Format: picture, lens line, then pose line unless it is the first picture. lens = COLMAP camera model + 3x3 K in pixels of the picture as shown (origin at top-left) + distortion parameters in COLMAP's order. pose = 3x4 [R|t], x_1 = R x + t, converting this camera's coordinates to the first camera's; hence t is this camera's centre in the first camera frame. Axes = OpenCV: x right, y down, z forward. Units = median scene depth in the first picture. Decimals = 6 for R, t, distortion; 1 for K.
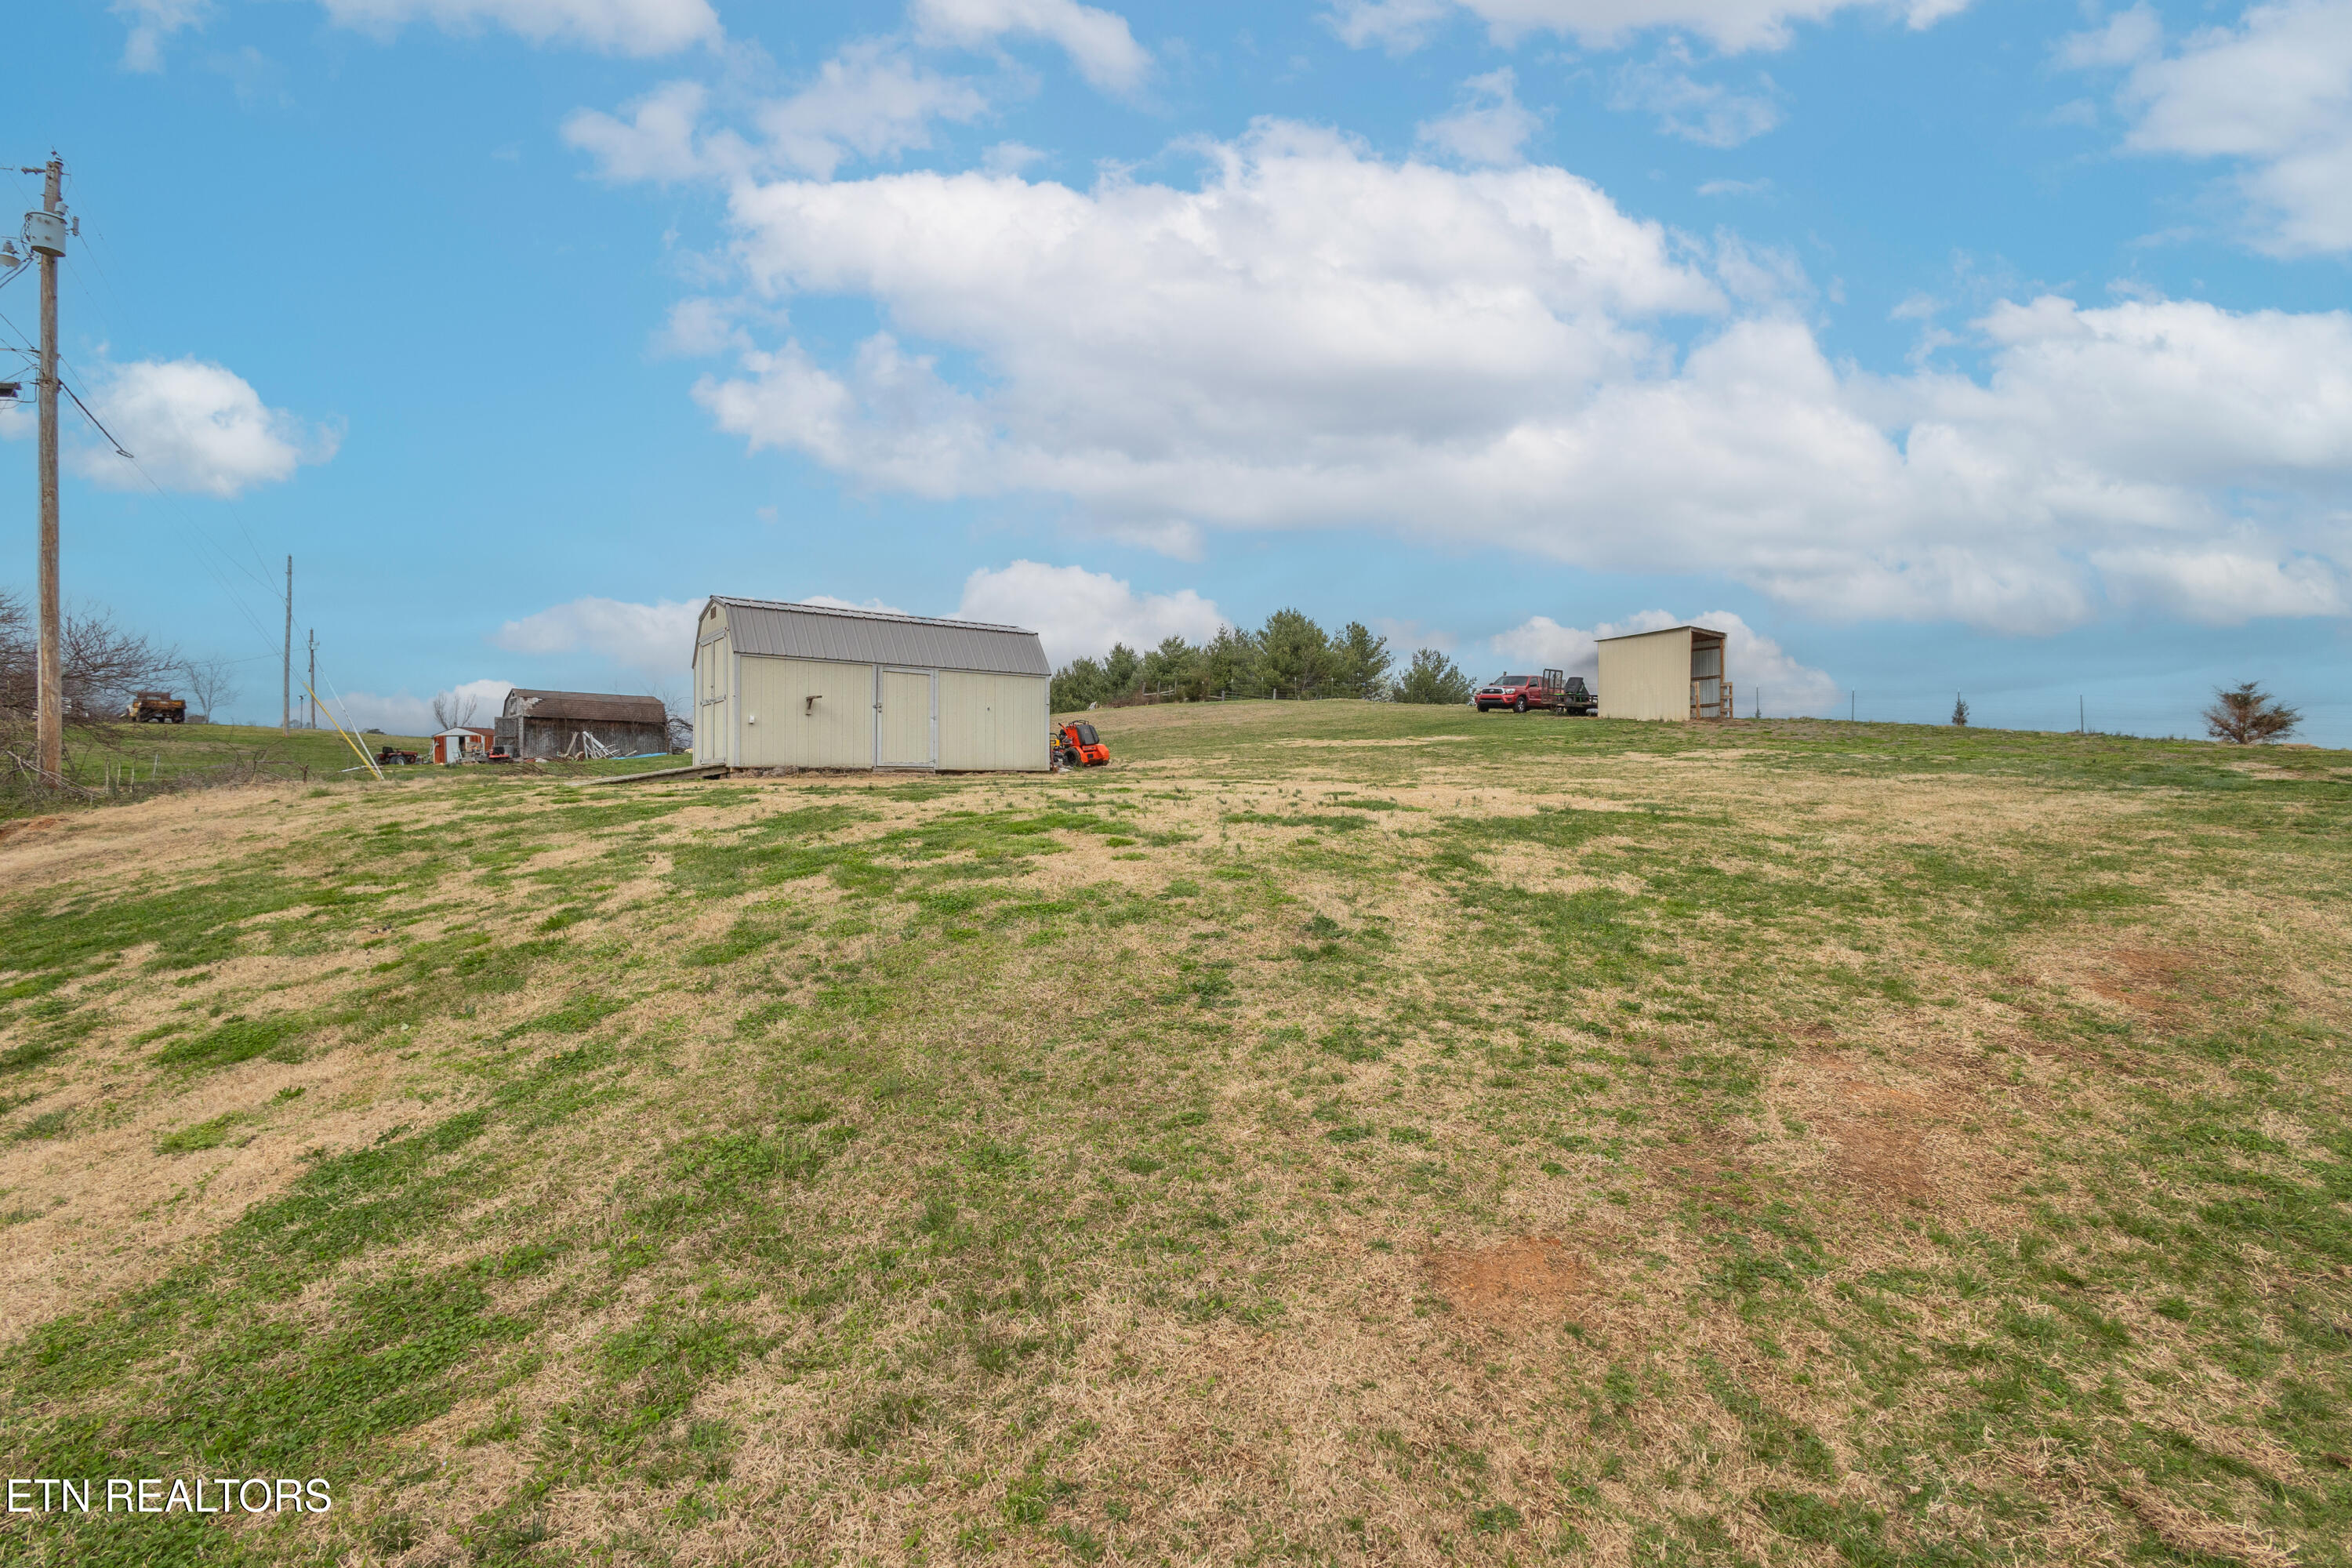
lens RADIAL K [[1080.3, 0, 1176.0], [0, 1080.3, 784.0], [0, 0, 1]] dist [0.008695, -0.000006]
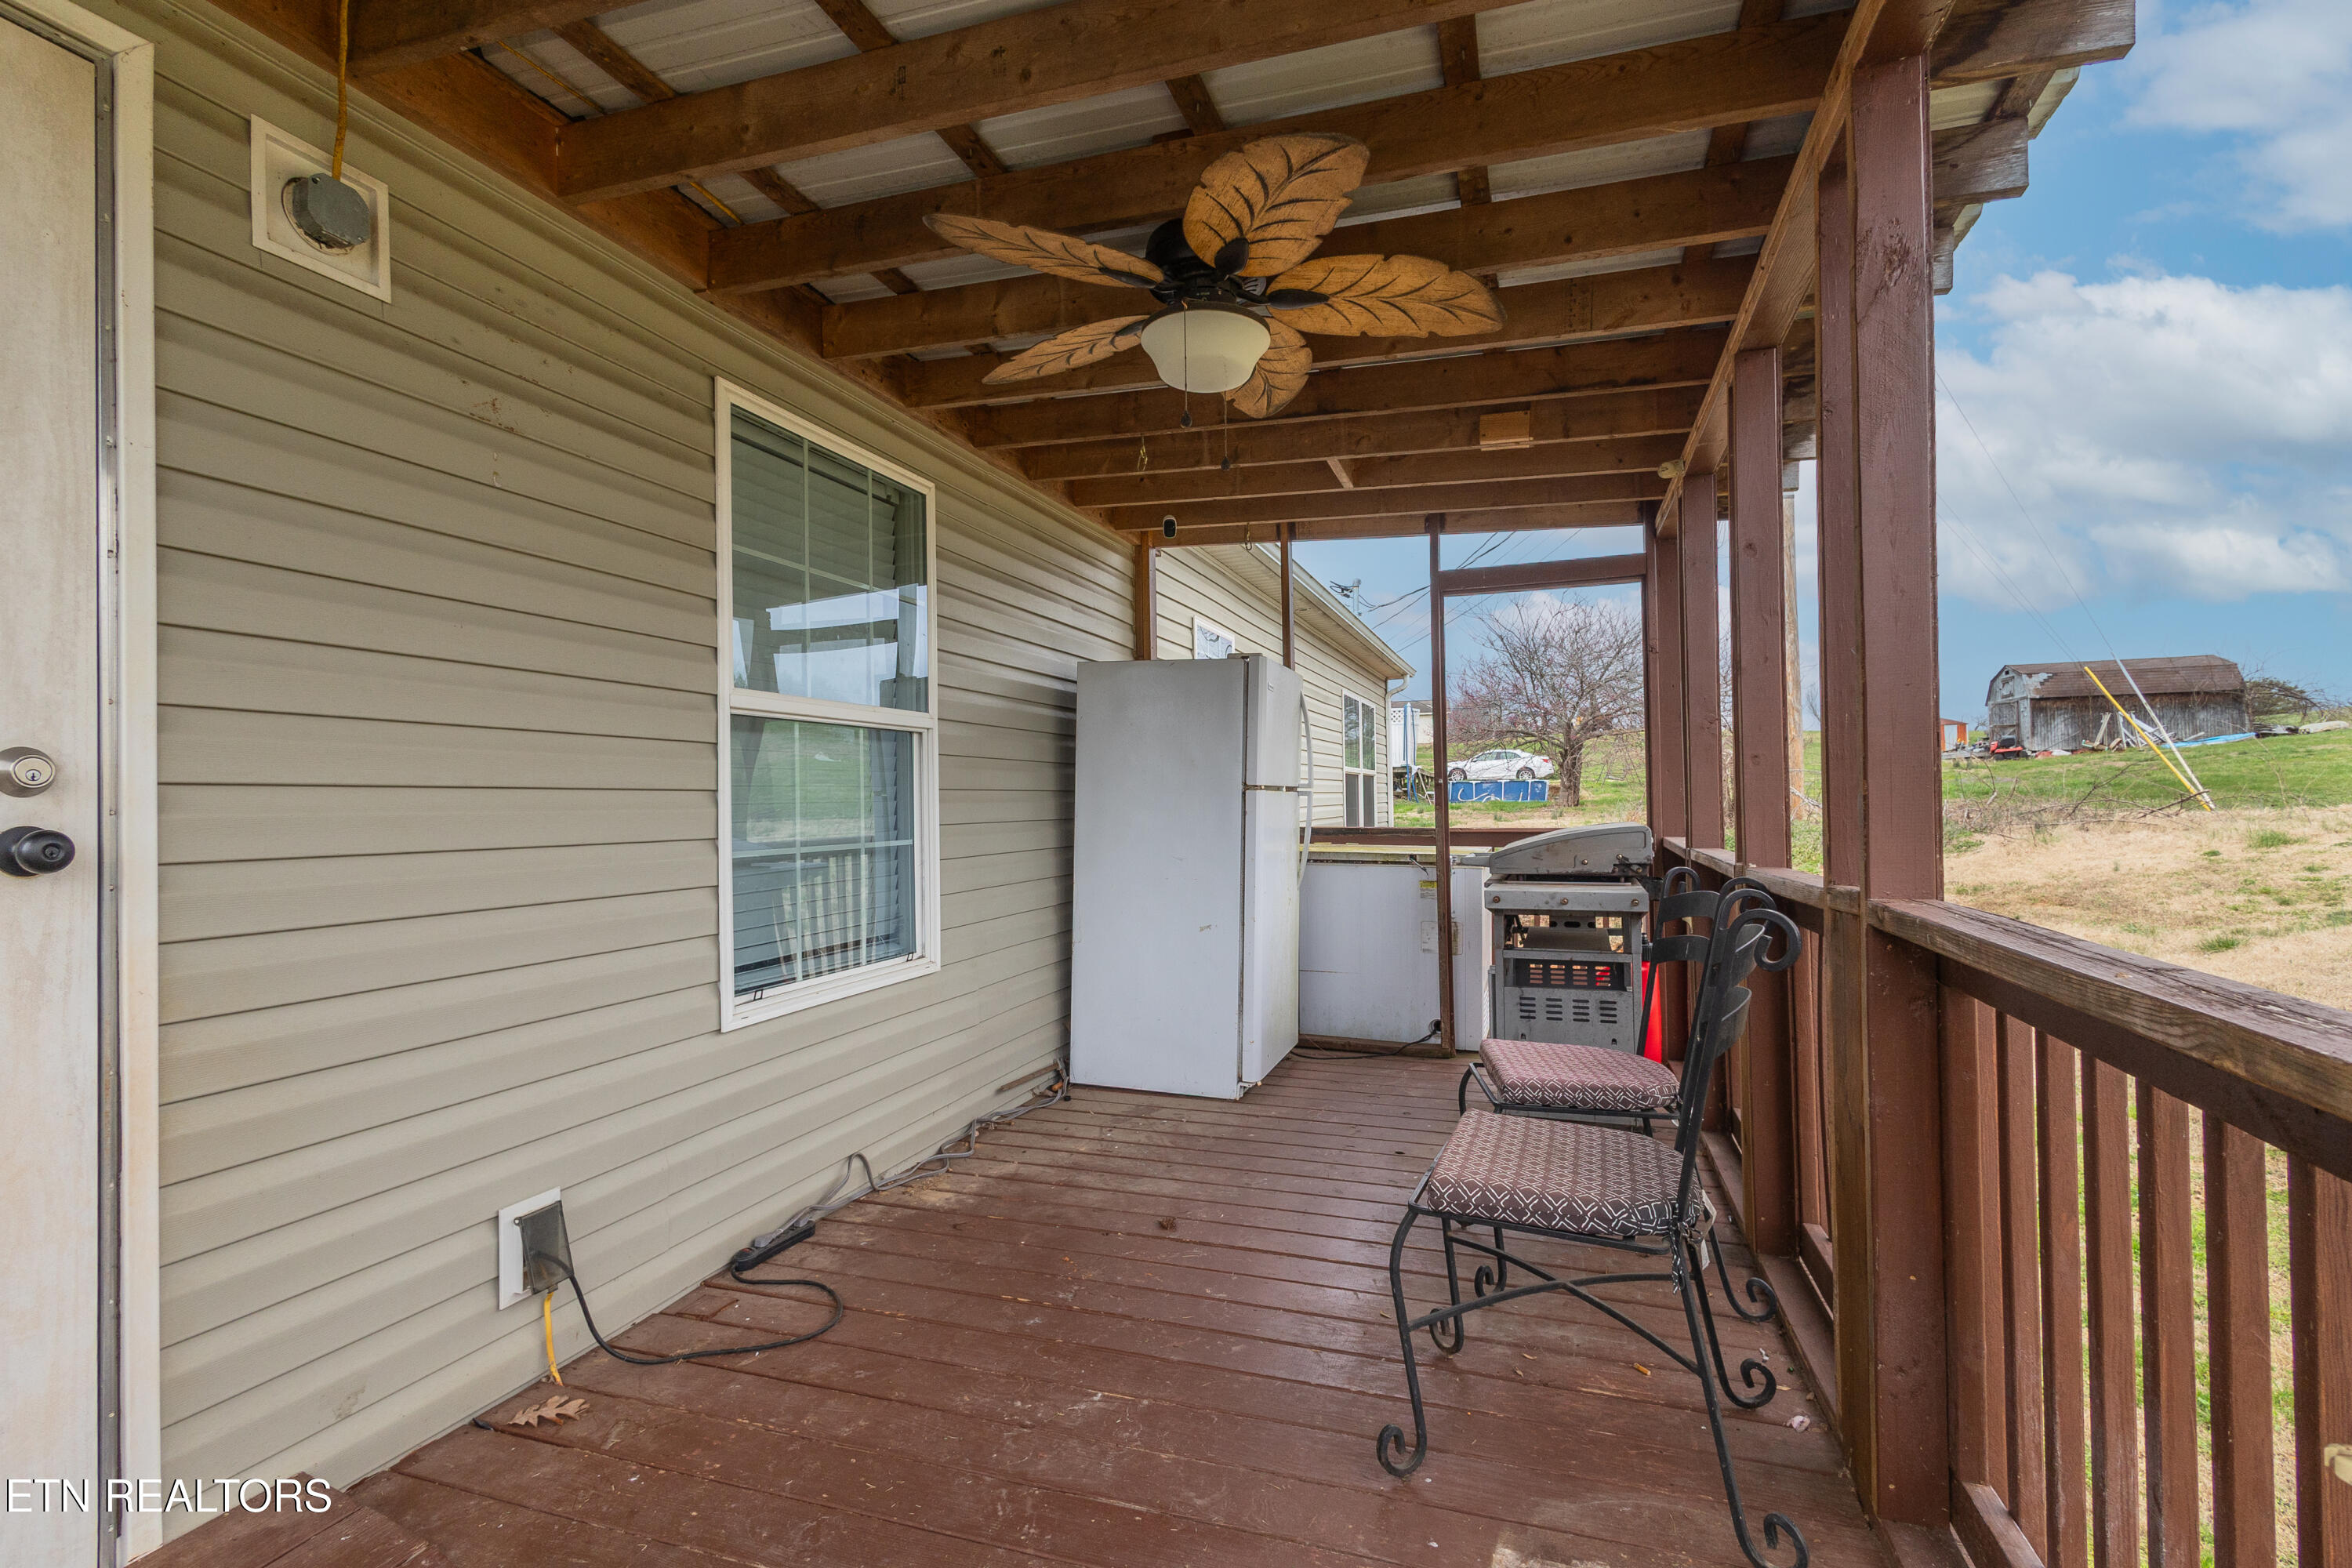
lens RADIAL K [[1080.3, 0, 1176.0], [0, 1080.3, 784.0], [0, 0, 1]] dist [0.008695, -0.000006]
pose [[0.487798, -0.016709, -0.872797, -0.276180], [0.029105, 0.999572, -0.002869, -0.020438], [0.872471, -0.024003, 0.488075, 0.088398]]
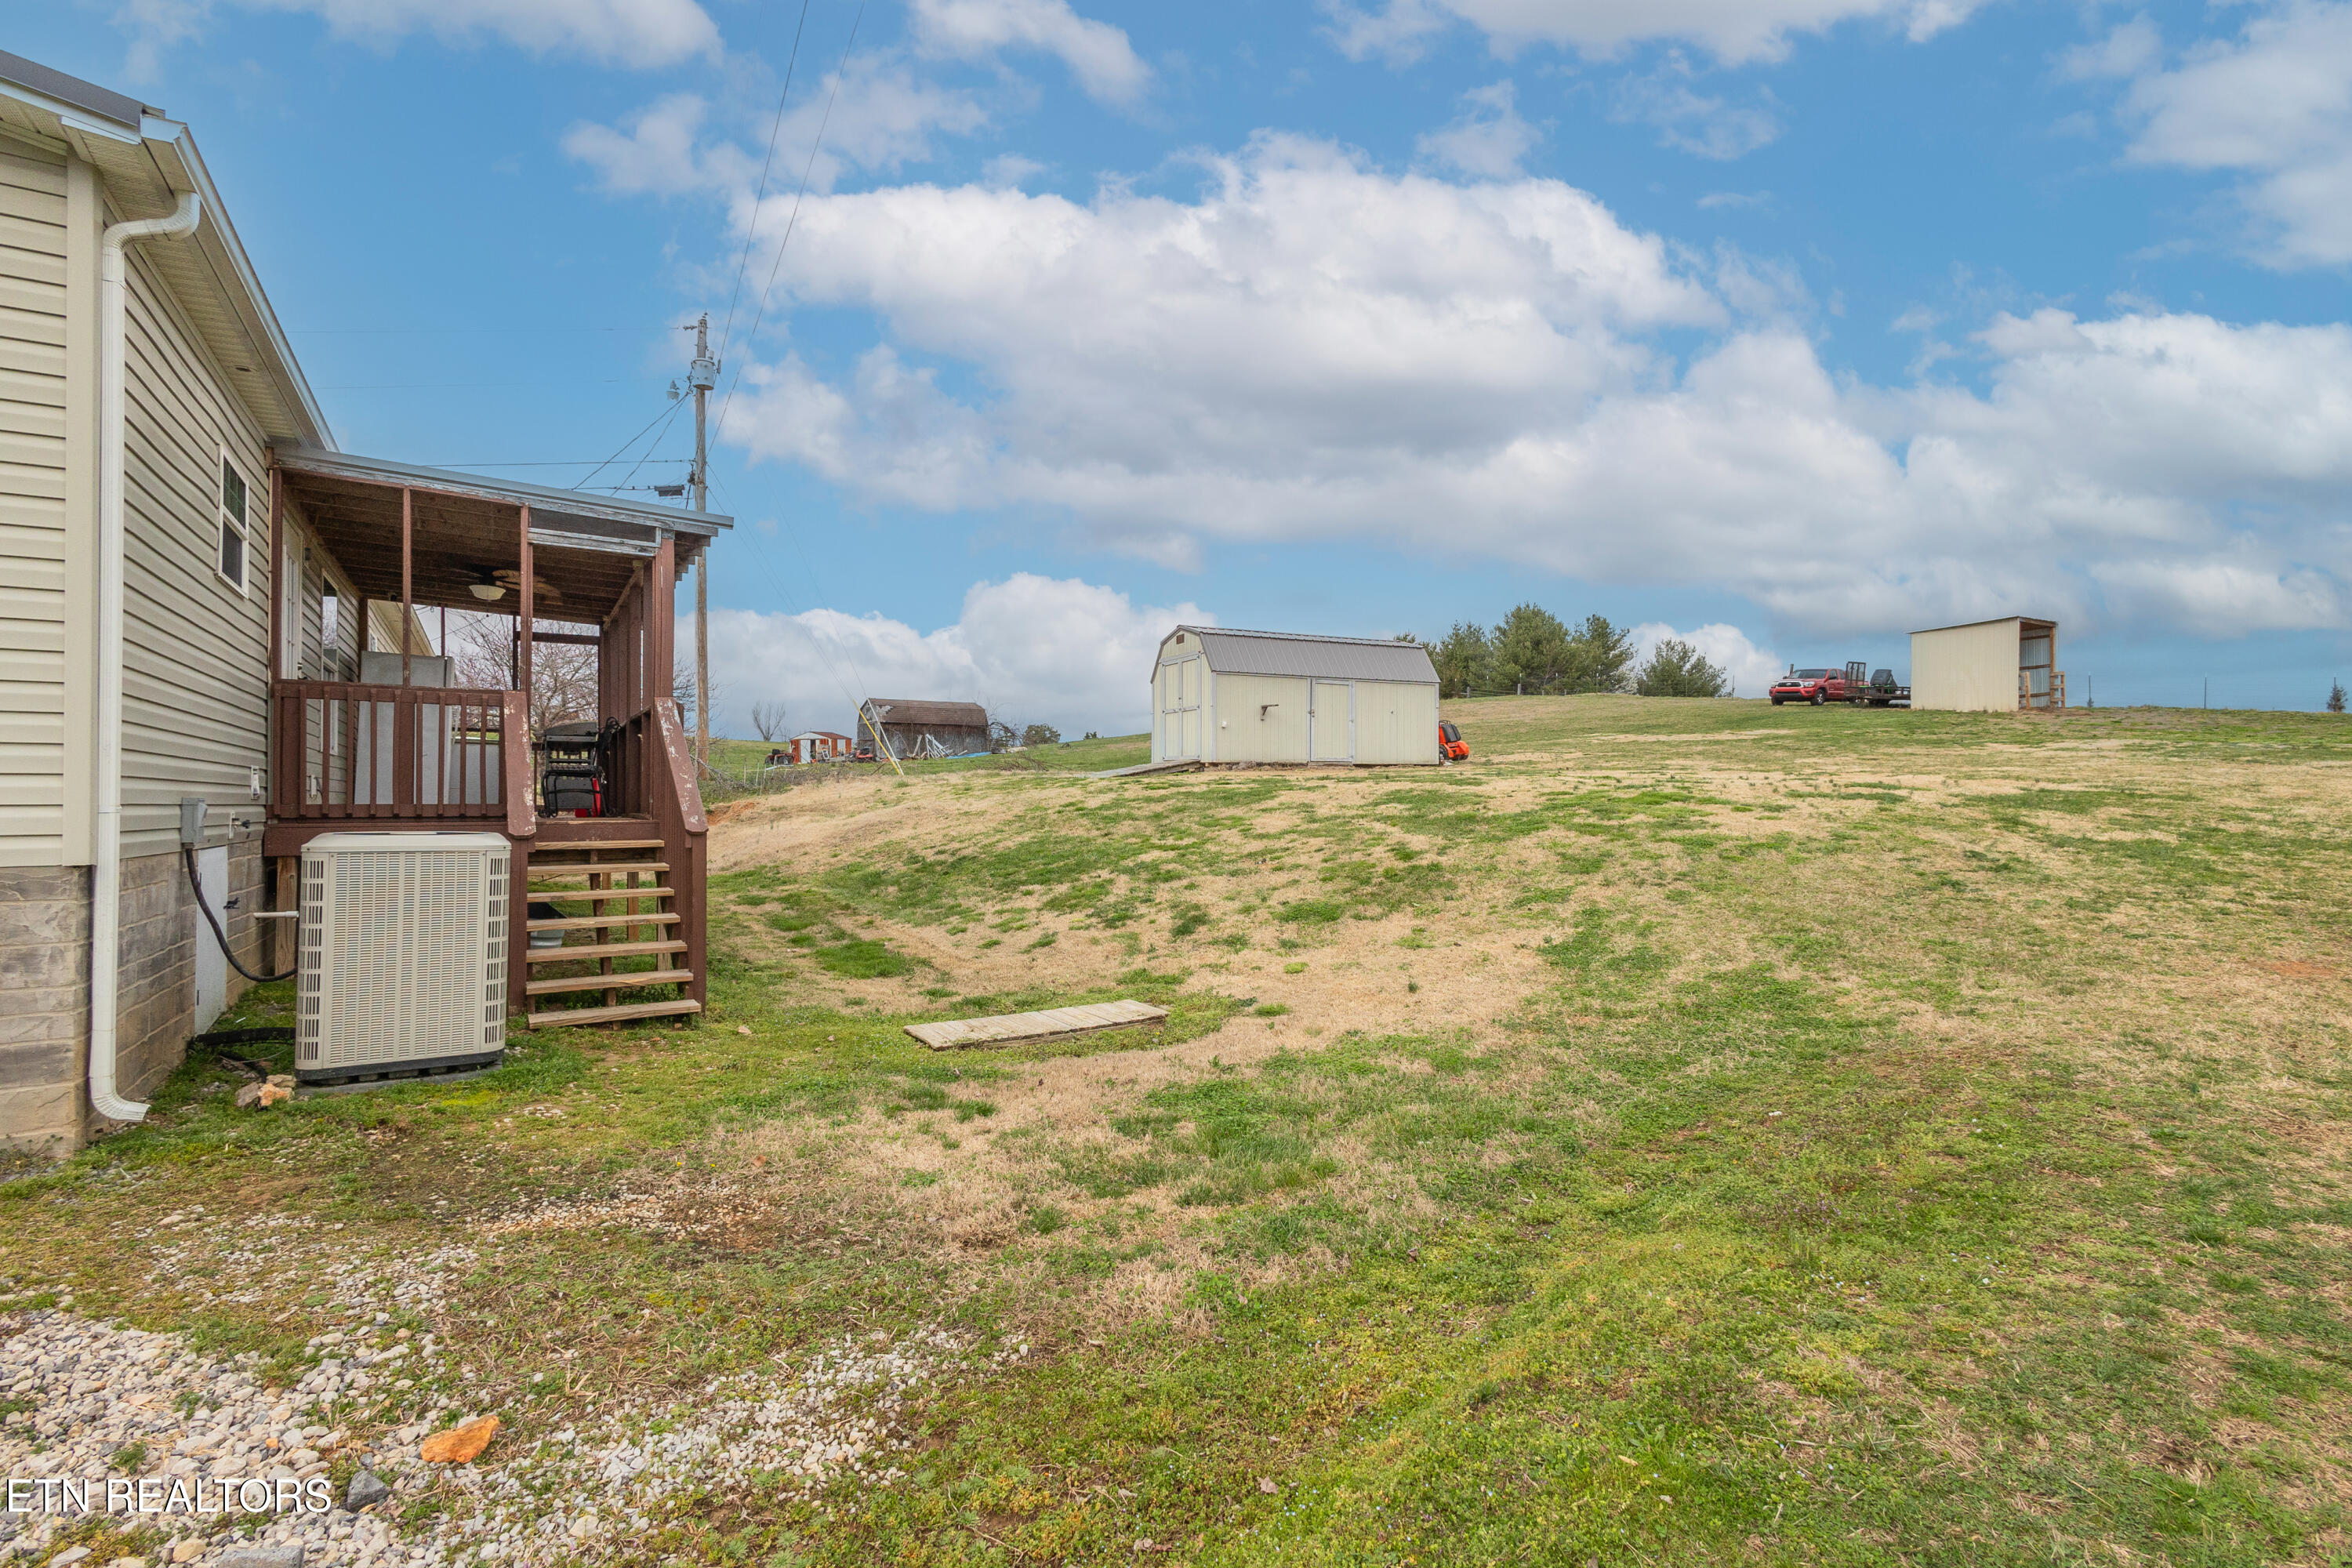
lens RADIAL K [[1080.3, 0, 1176.0], [0, 1080.3, 784.0], [0, 0, 1]] dist [0.008695, -0.000006]
pose [[0.985193, -0.003715, -0.171411, -0.114254], [0.004275, 0.999987, 0.002897, 0.002648], [0.171398, -0.003587, 0.985195, -0.117002]]
